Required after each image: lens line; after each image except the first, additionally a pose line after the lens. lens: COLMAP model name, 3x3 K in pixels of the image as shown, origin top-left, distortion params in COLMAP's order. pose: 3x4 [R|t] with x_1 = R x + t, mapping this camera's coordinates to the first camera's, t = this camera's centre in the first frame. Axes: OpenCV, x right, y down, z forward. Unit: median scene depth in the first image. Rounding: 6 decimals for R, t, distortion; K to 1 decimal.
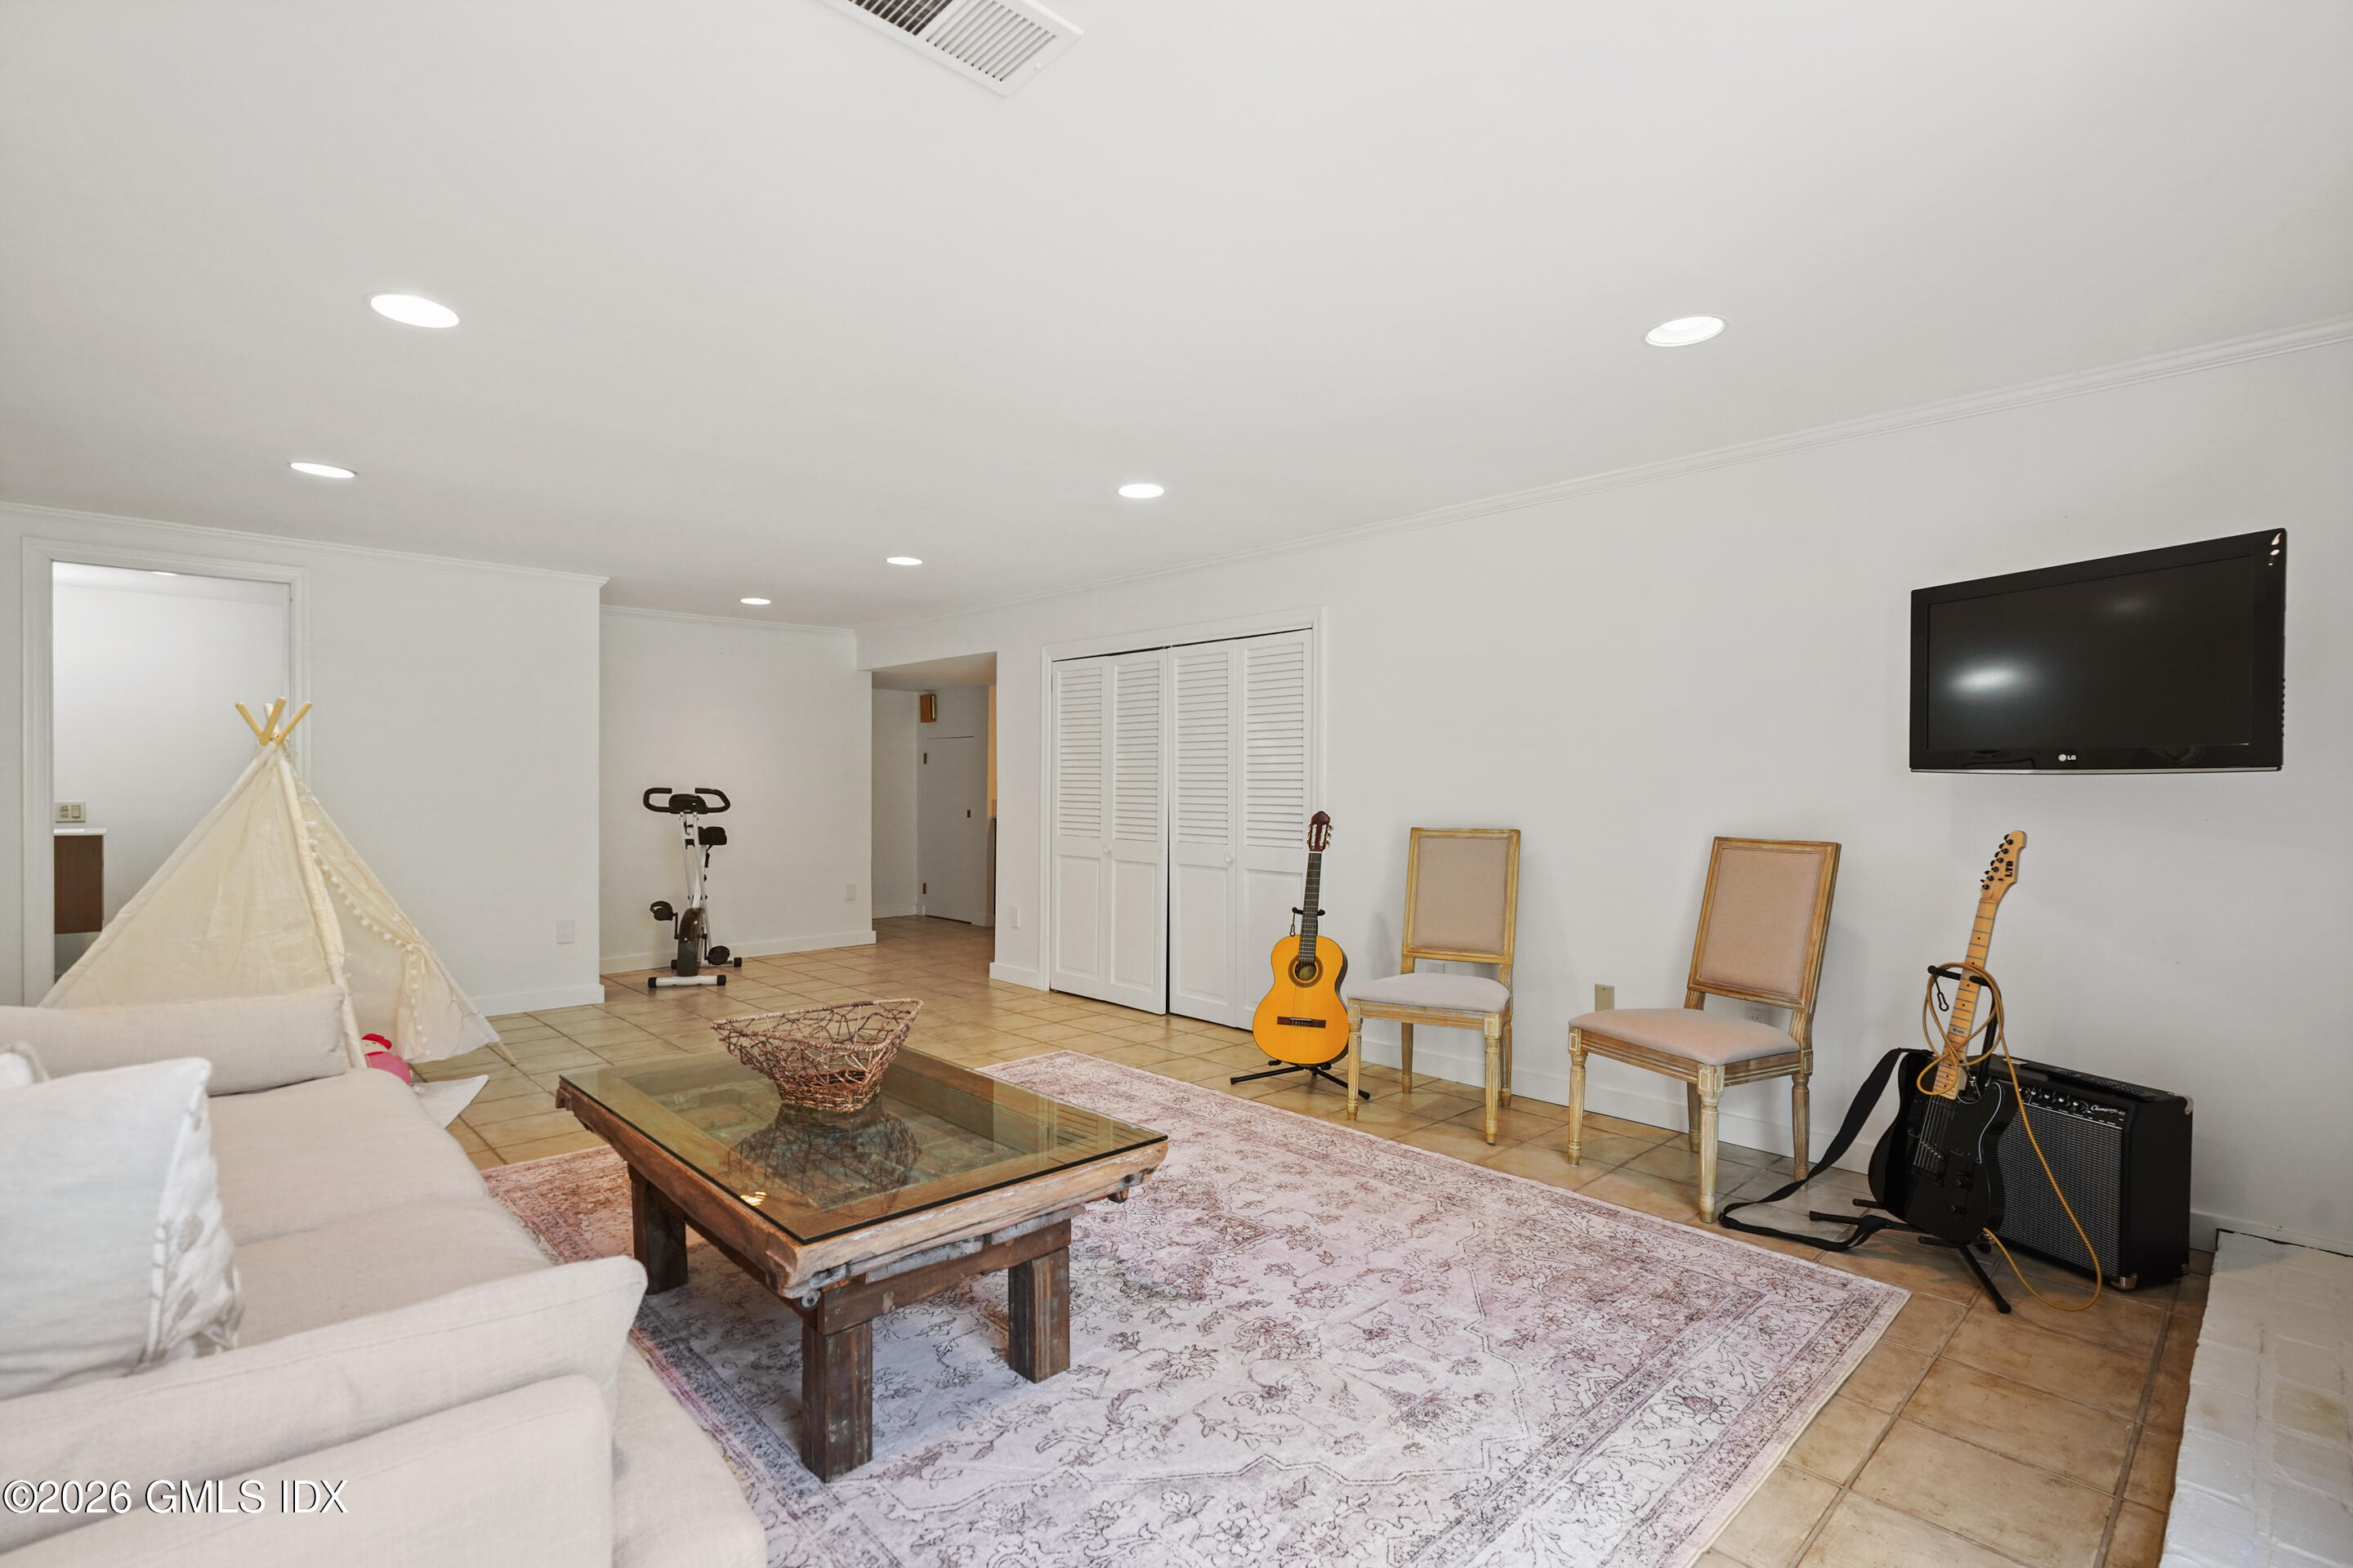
lens RADIAL K [[1088.3, 0, 1159.5], [0, 1088.3, 802.3], [0, 0, 1]] dist [-0.005814, 0.001090]
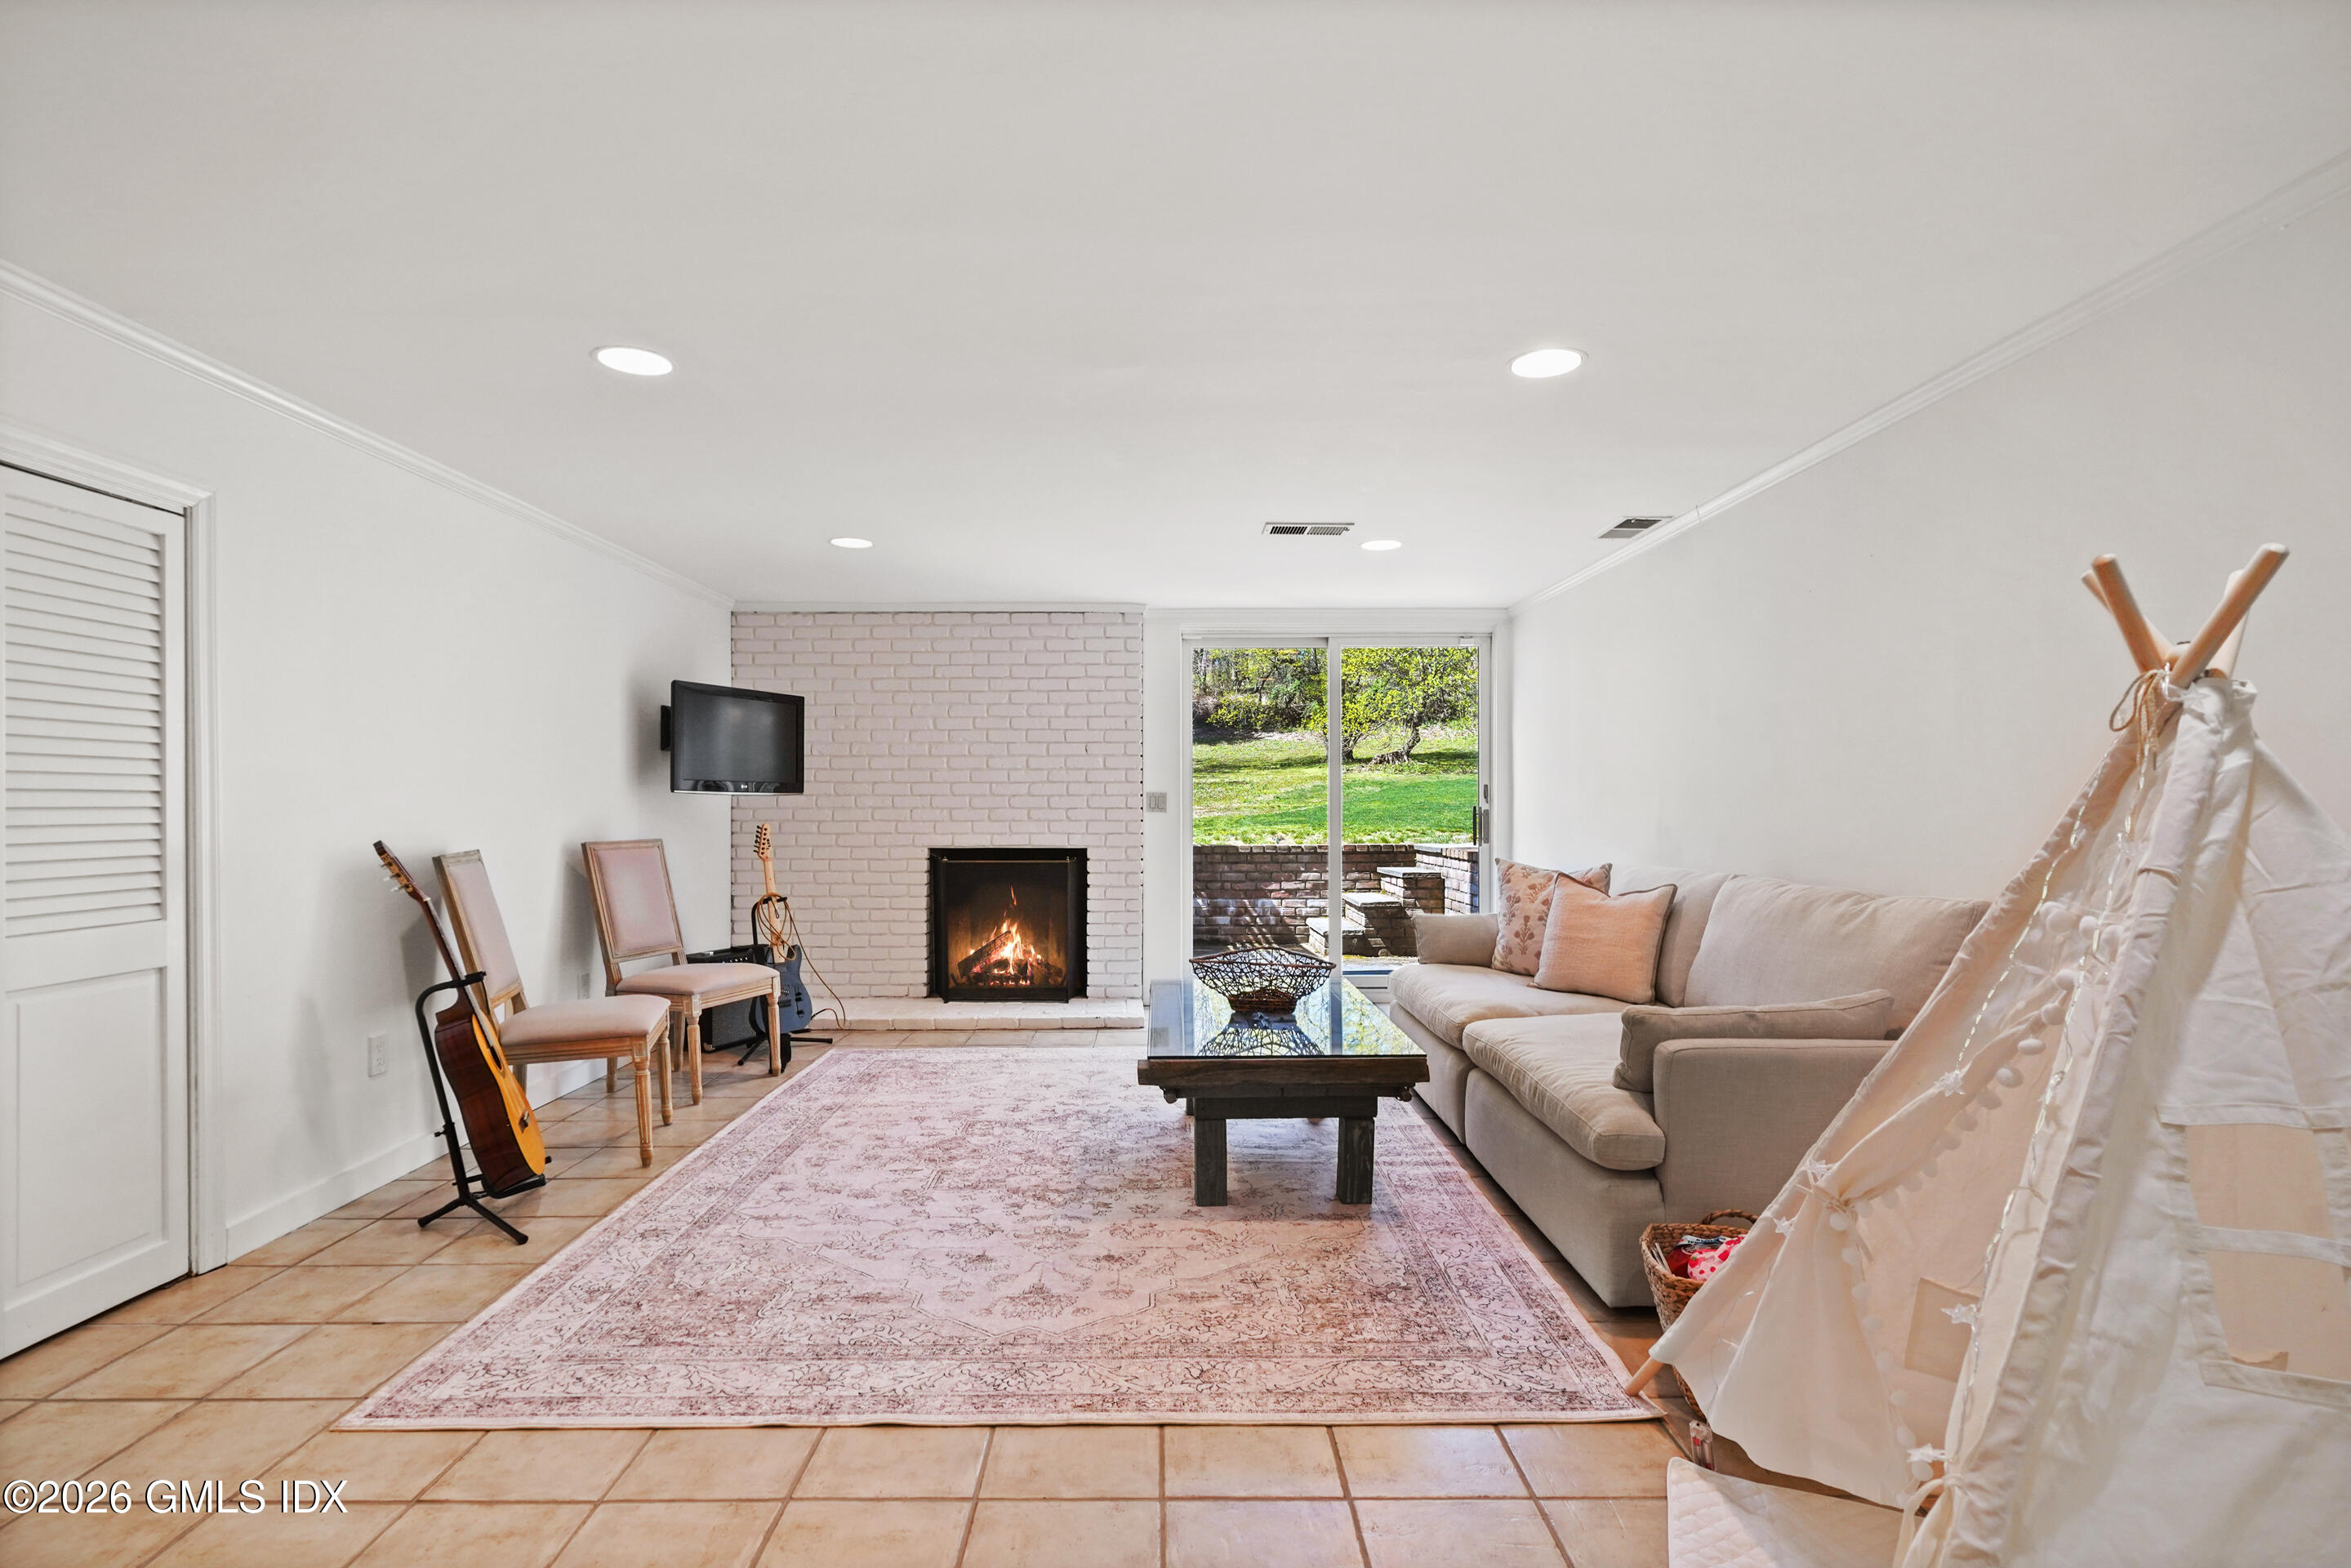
lens RADIAL K [[1087.4, 0, 1158.5], [0, 1087.4, 802.3], [0, 0, 1]] dist [-0.005814, 0.001090]
pose [[-0.727492, -0.003383, 0.686108, -0.895627], [0.008240, 0.999873, 0.013666, -0.027345], [-0.686066, 0.015596, -0.727372, 1.599318]]
